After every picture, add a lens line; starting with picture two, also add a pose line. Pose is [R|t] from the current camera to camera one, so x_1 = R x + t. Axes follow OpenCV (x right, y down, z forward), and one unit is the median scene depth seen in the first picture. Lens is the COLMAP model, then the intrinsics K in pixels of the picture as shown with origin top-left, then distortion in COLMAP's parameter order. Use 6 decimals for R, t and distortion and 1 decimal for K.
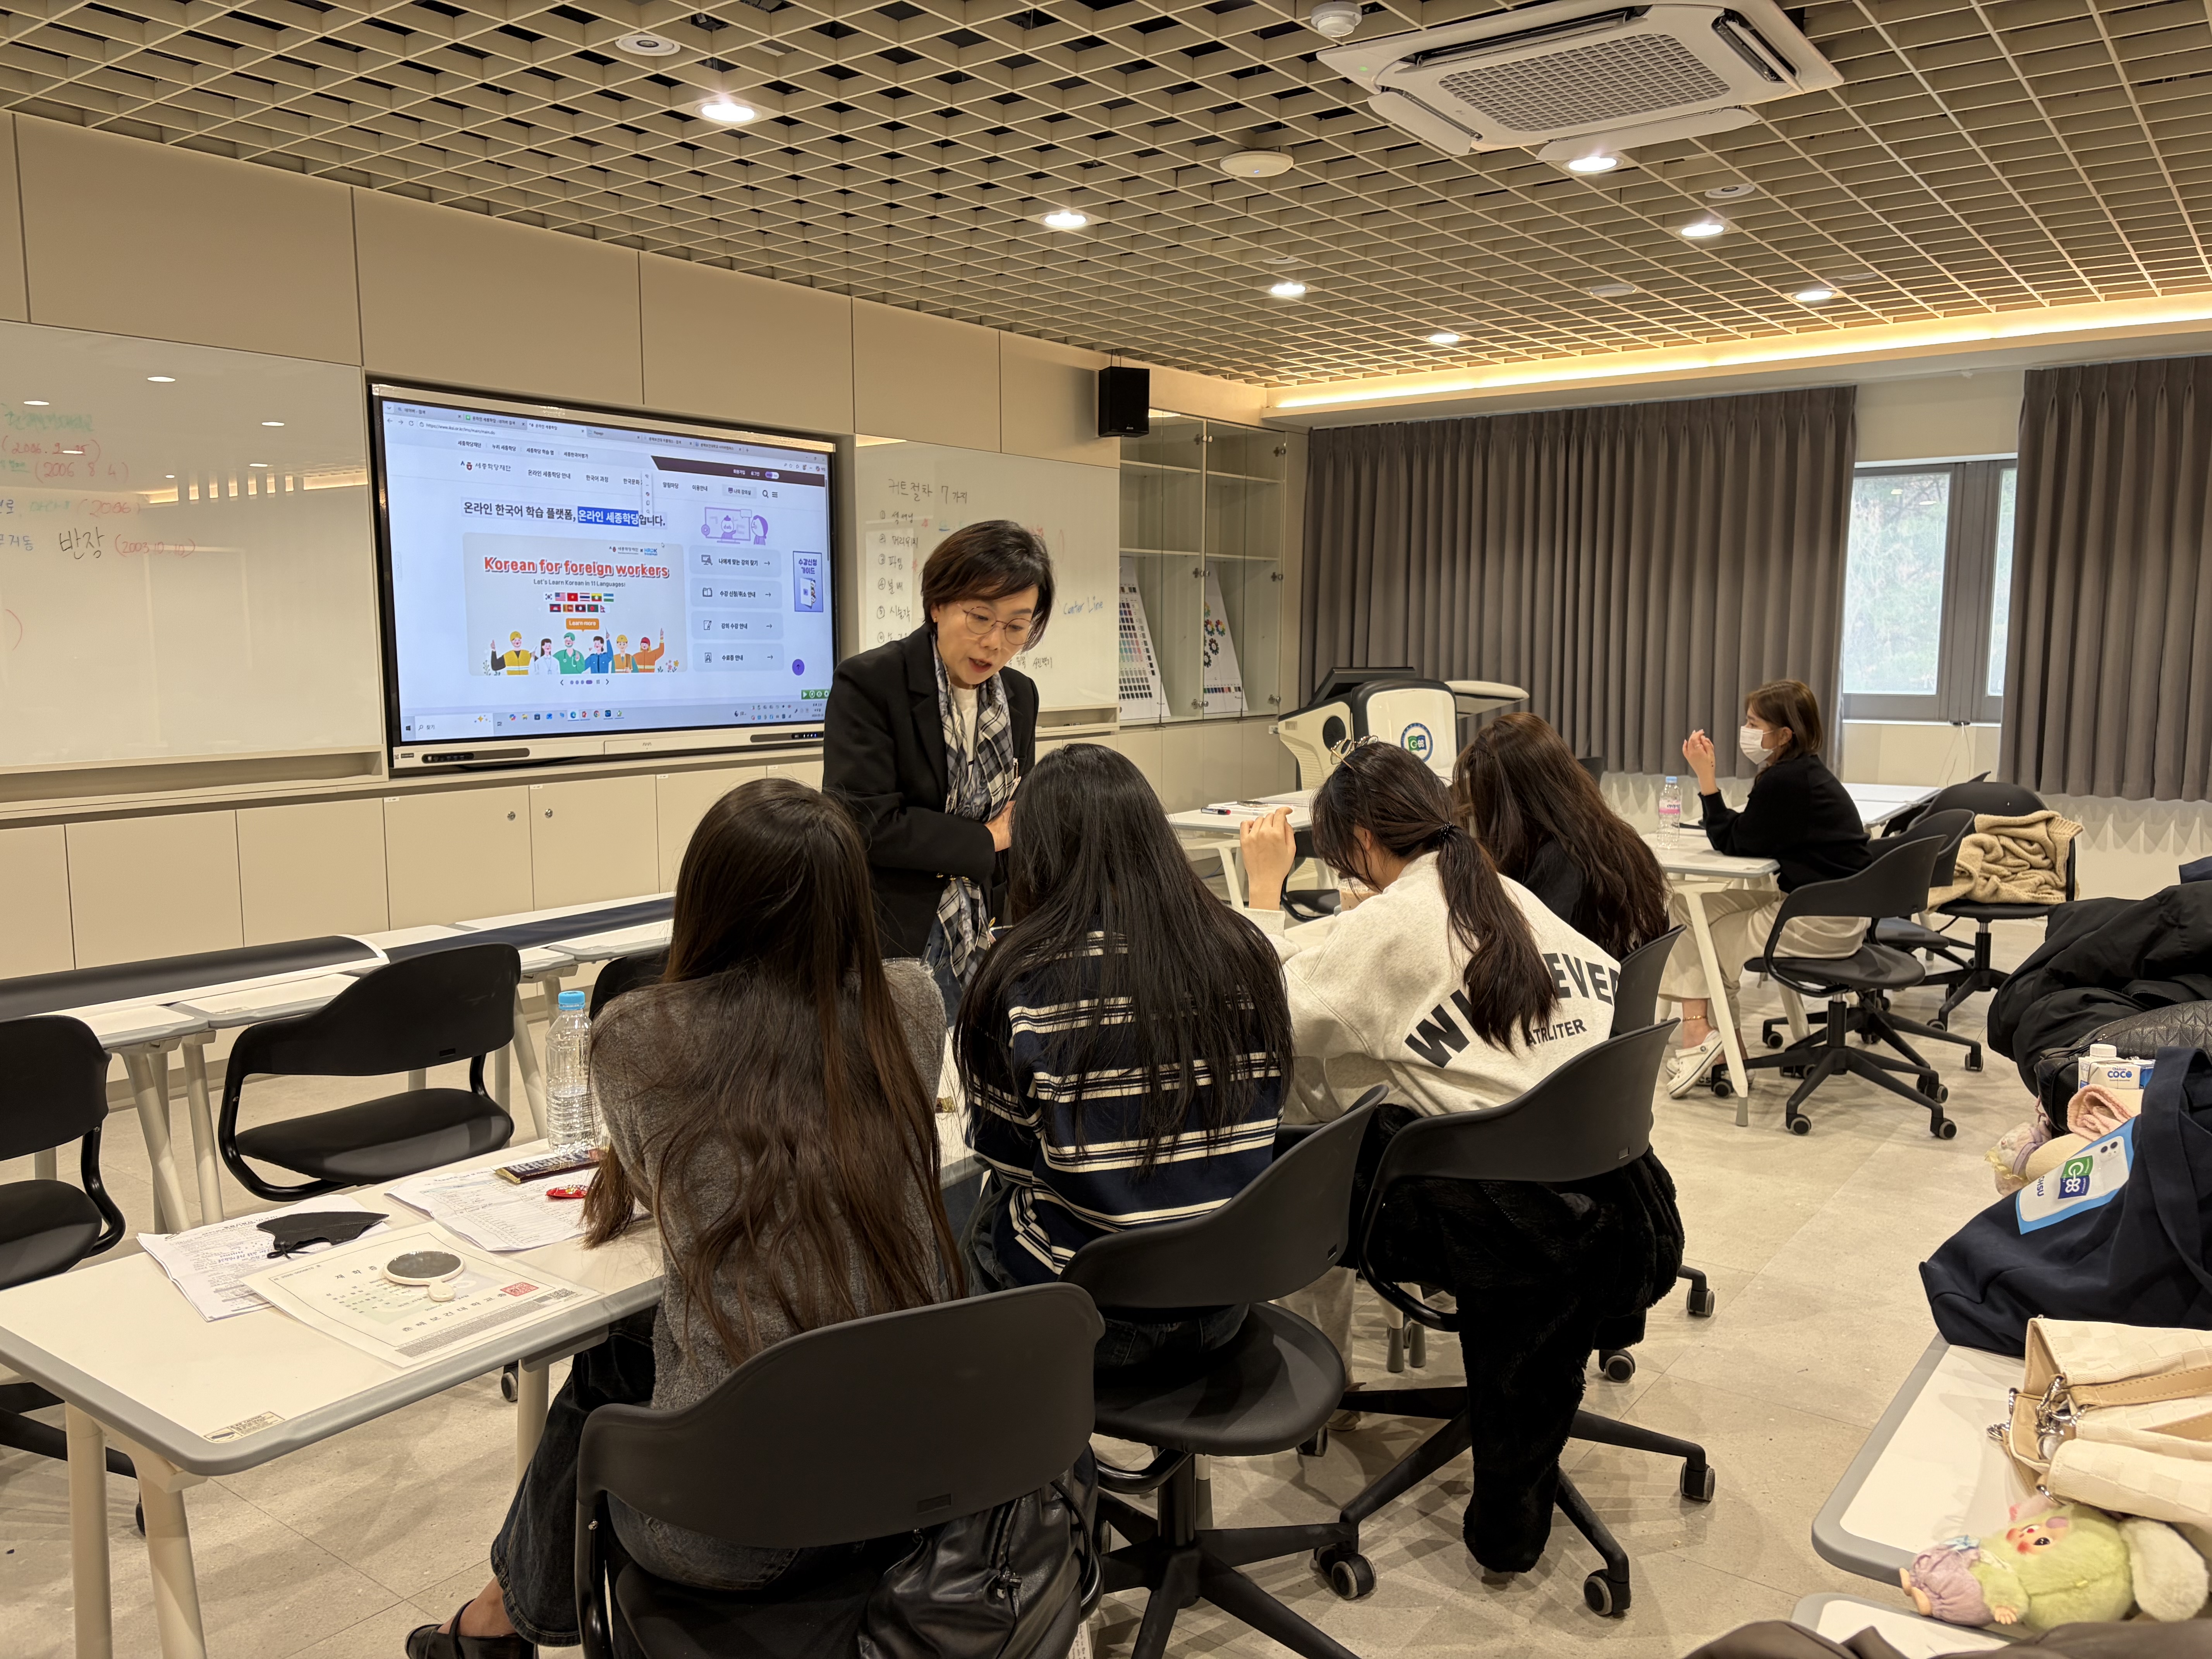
lens RADIAL K [[1691.3, 0, 1098.3], [0, 1691.3, 834.6], [0, 0, 1]] dist [0.037509, -0.037746]
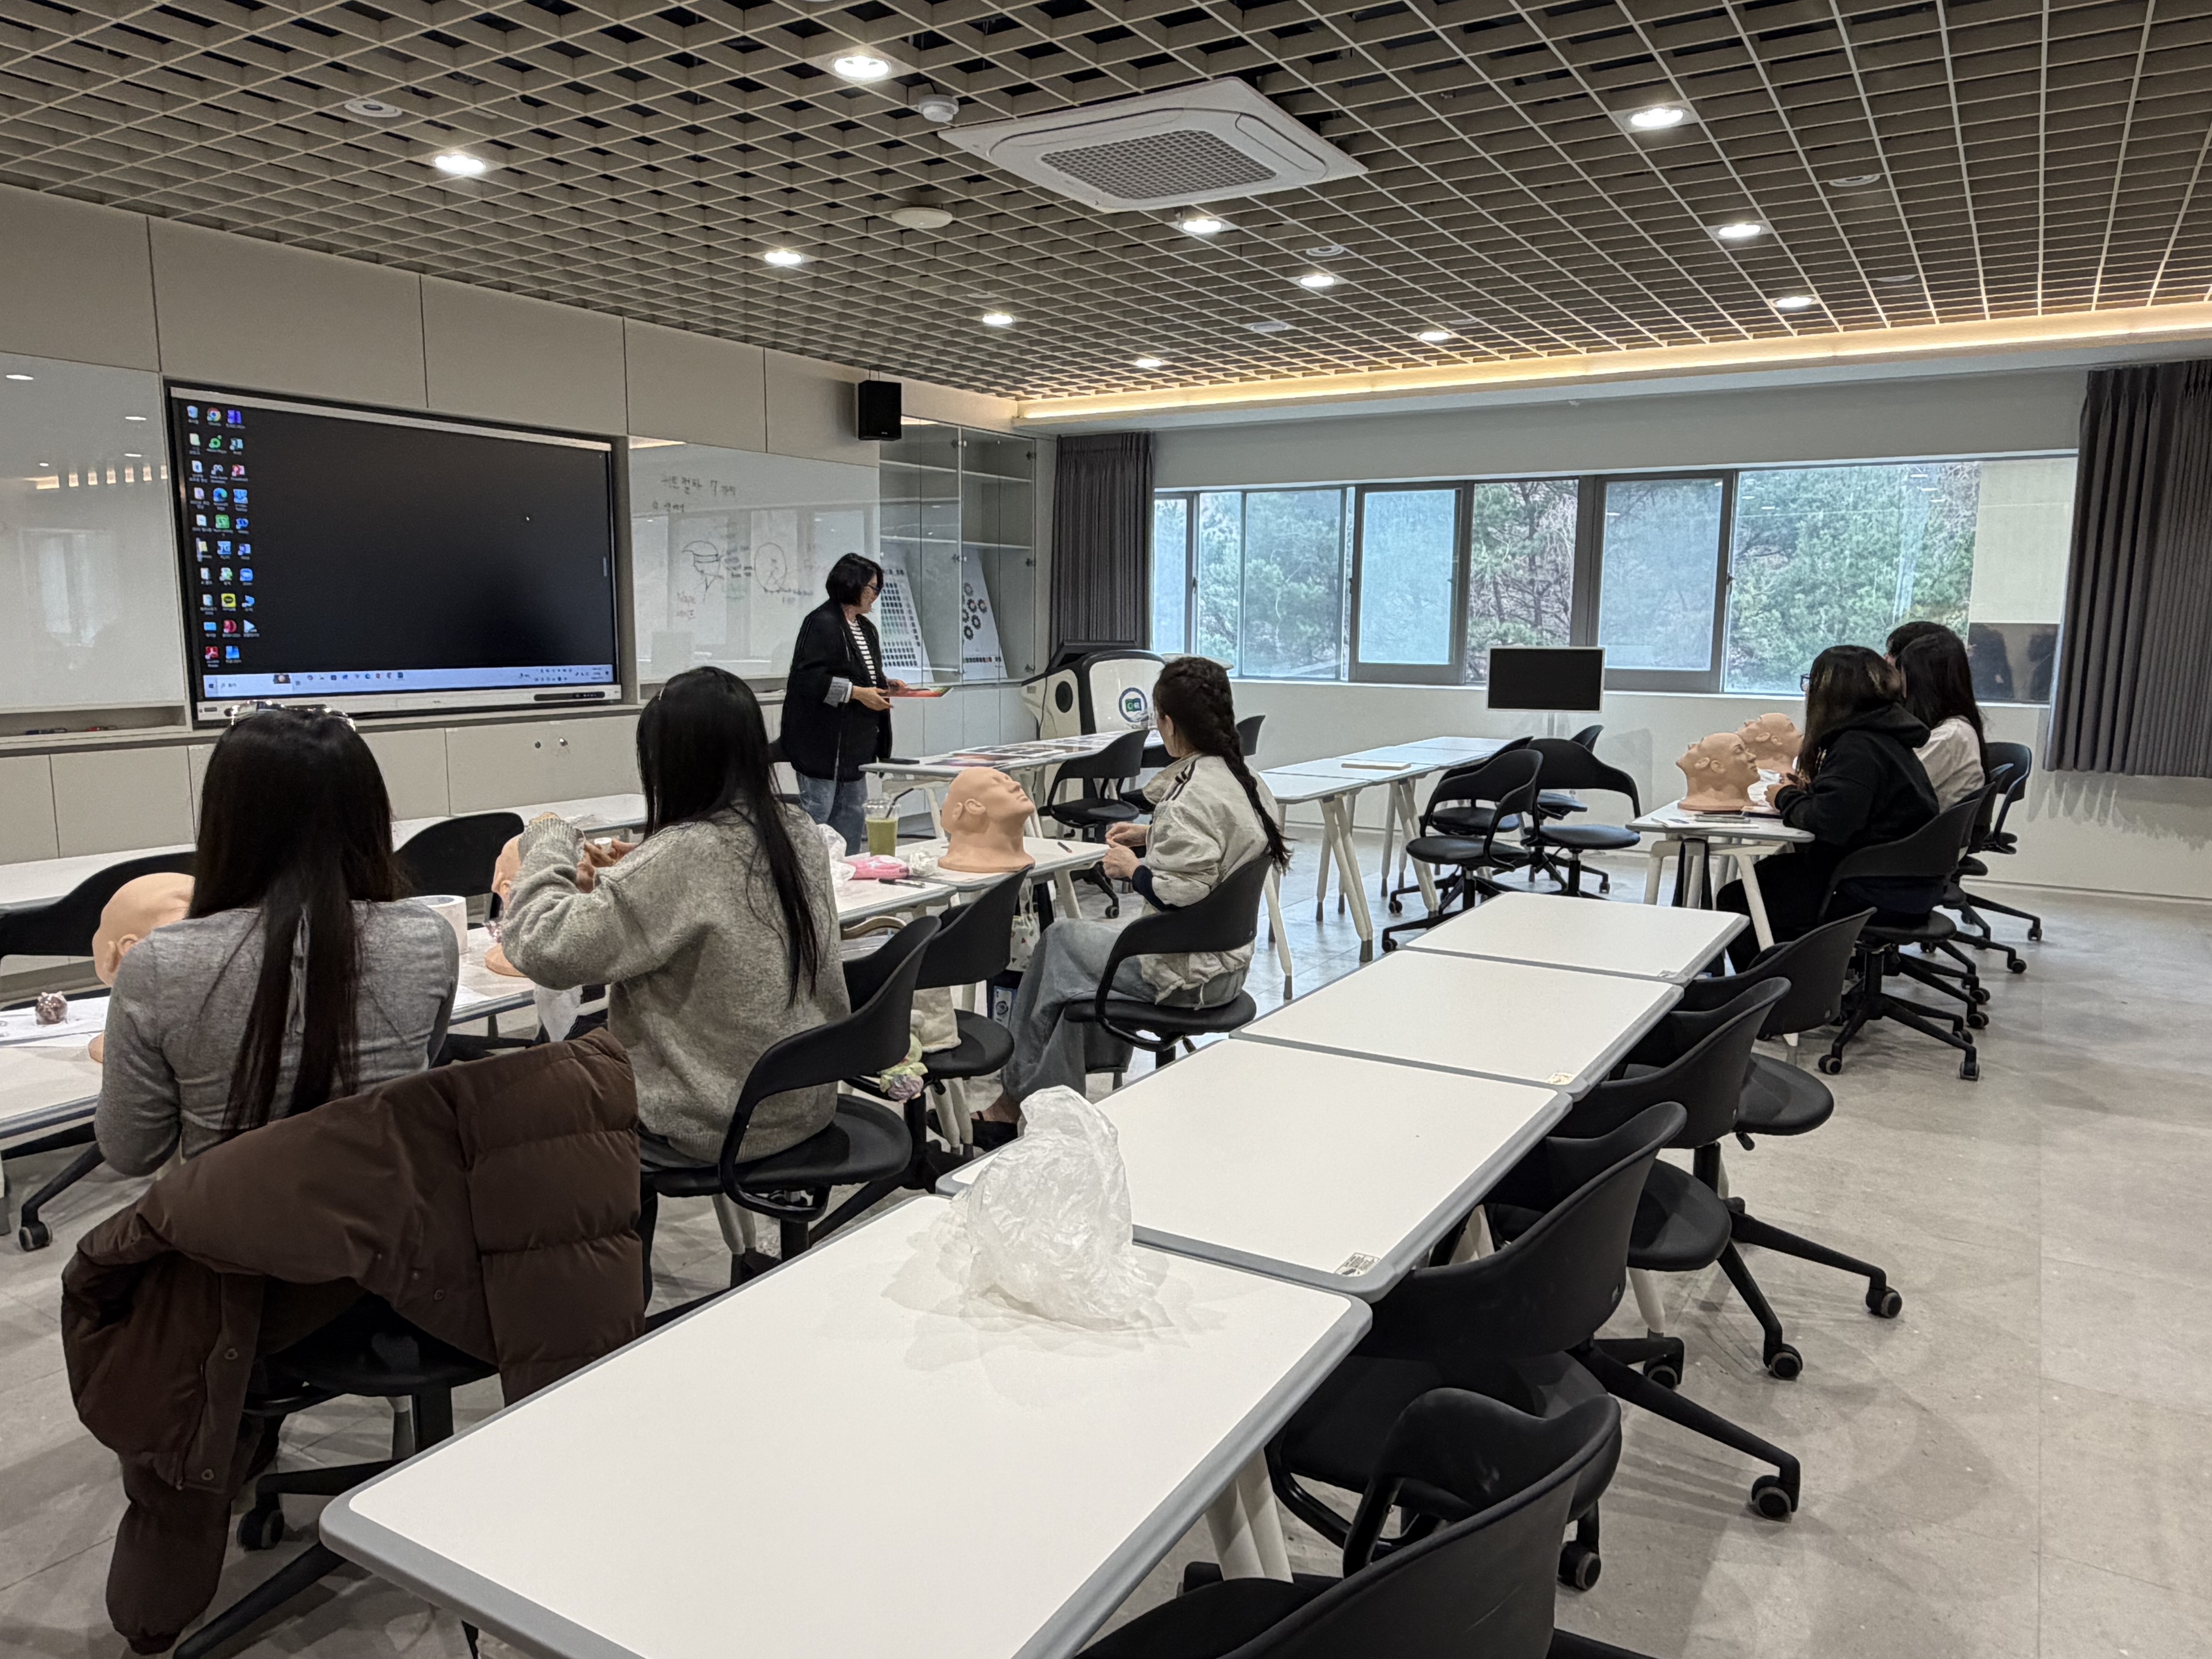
lens RADIAL K [[1509.1, 0, 1111.6], [0, 1509.1, 887.7], [0, 0, 1]] dist [0.000976, -0.004631]
pose [[0.996936, -0.005907, 0.077999, 0.091103], [0.001041, 0.998058, 0.062275, 0.008403], [-0.078216, -0.062003, 0.995007, -0.068151]]
